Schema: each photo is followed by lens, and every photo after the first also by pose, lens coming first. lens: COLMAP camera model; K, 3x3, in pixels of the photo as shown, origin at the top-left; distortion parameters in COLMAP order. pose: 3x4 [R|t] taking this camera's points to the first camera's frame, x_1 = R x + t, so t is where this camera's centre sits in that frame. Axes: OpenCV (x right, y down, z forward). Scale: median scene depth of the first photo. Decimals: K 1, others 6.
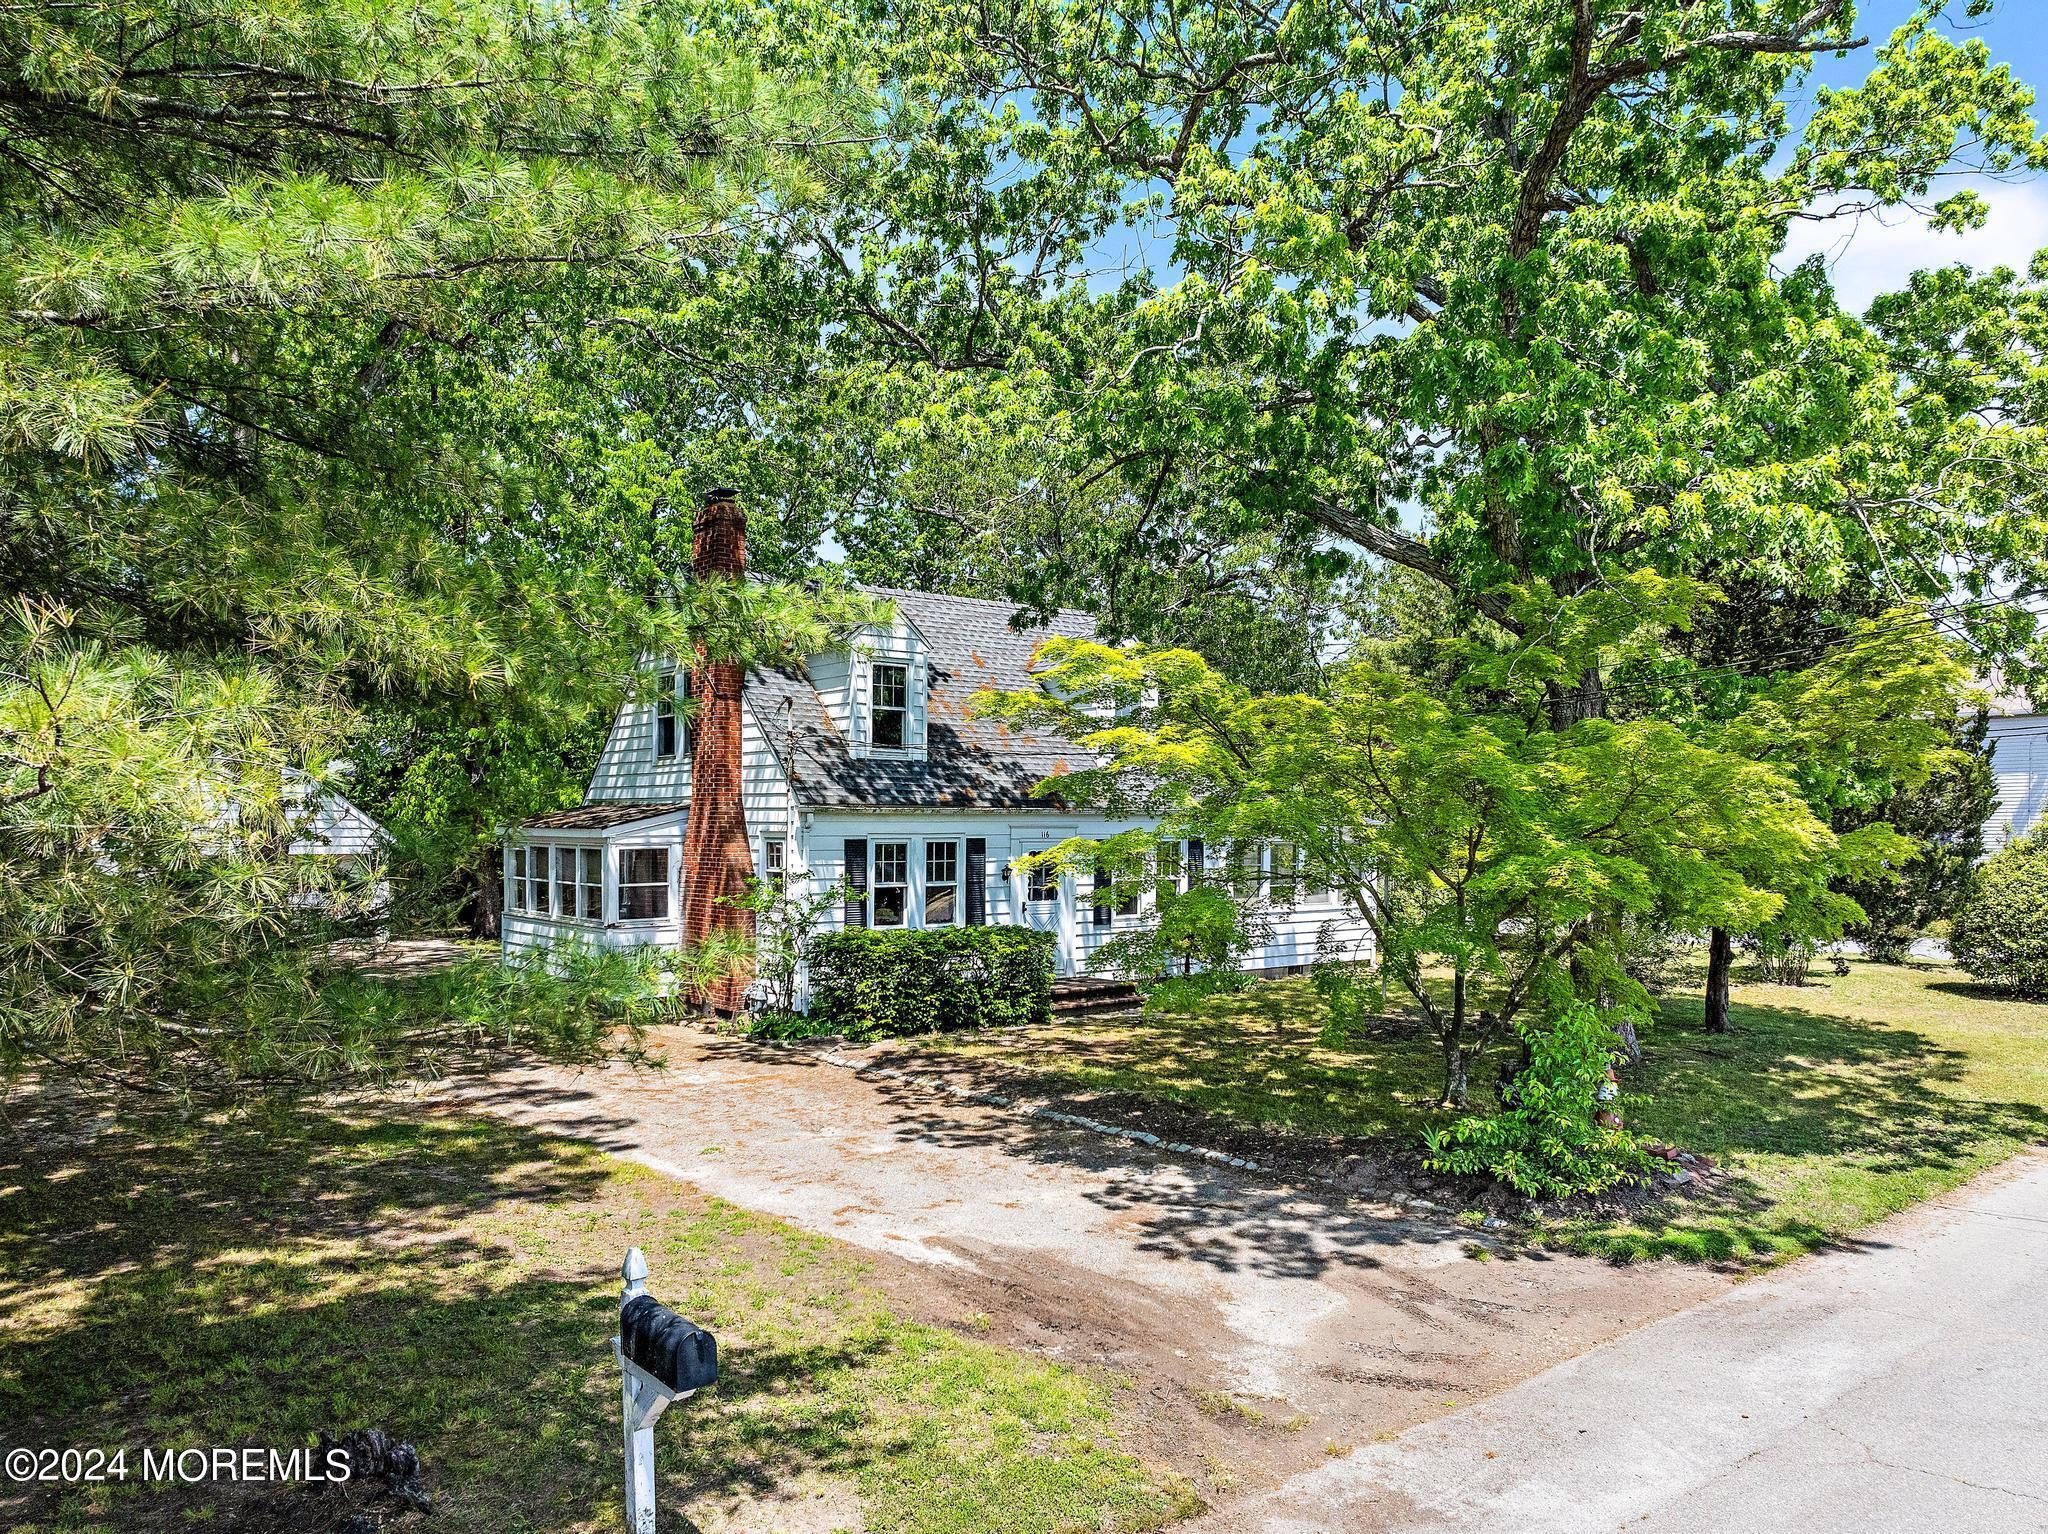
lens RADIAL K [[1544.6, 0, 1013.6], [0, 1544.6, 839.6], [0, 0, 1]] dist [-0.004010, 0.000205]
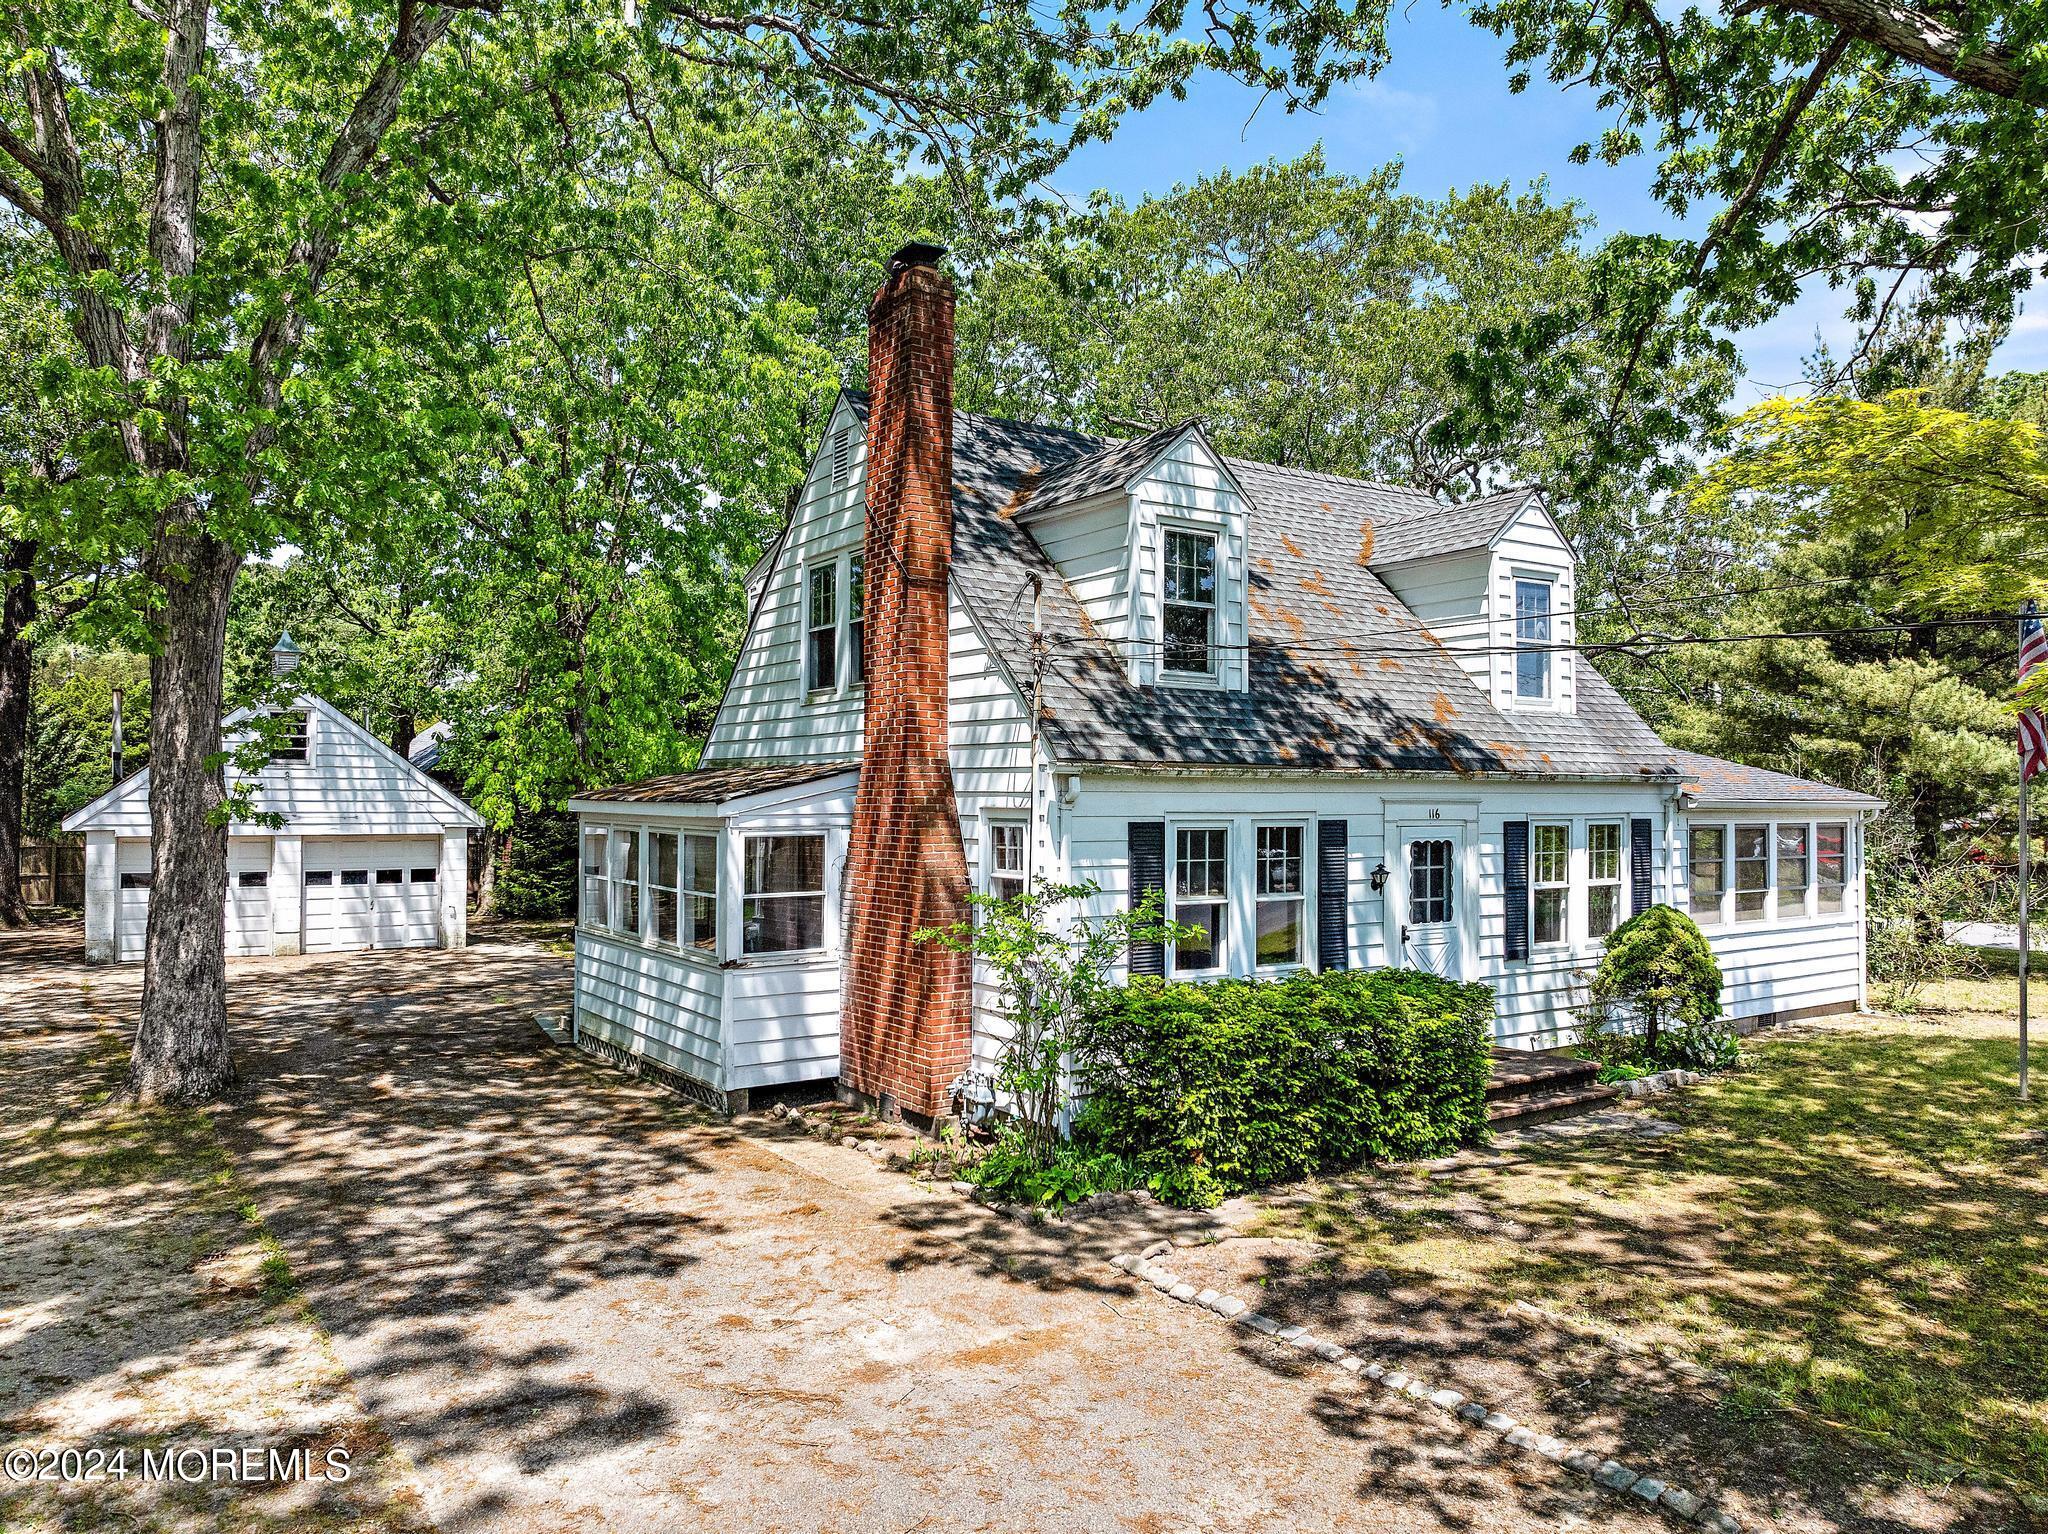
lens RADIAL K [[1435.7, 0, 1024.0], [0, 1435.7, 767.0], [0, 0, 1]] dist [-0.084279, -0.000986]
pose [[0.997408, 0.002105, -0.071920, -0.106874], [-0.004306, 0.999527, -0.030465, -0.004467], [0.071822, 0.030696, 0.996945, 0.450434]]
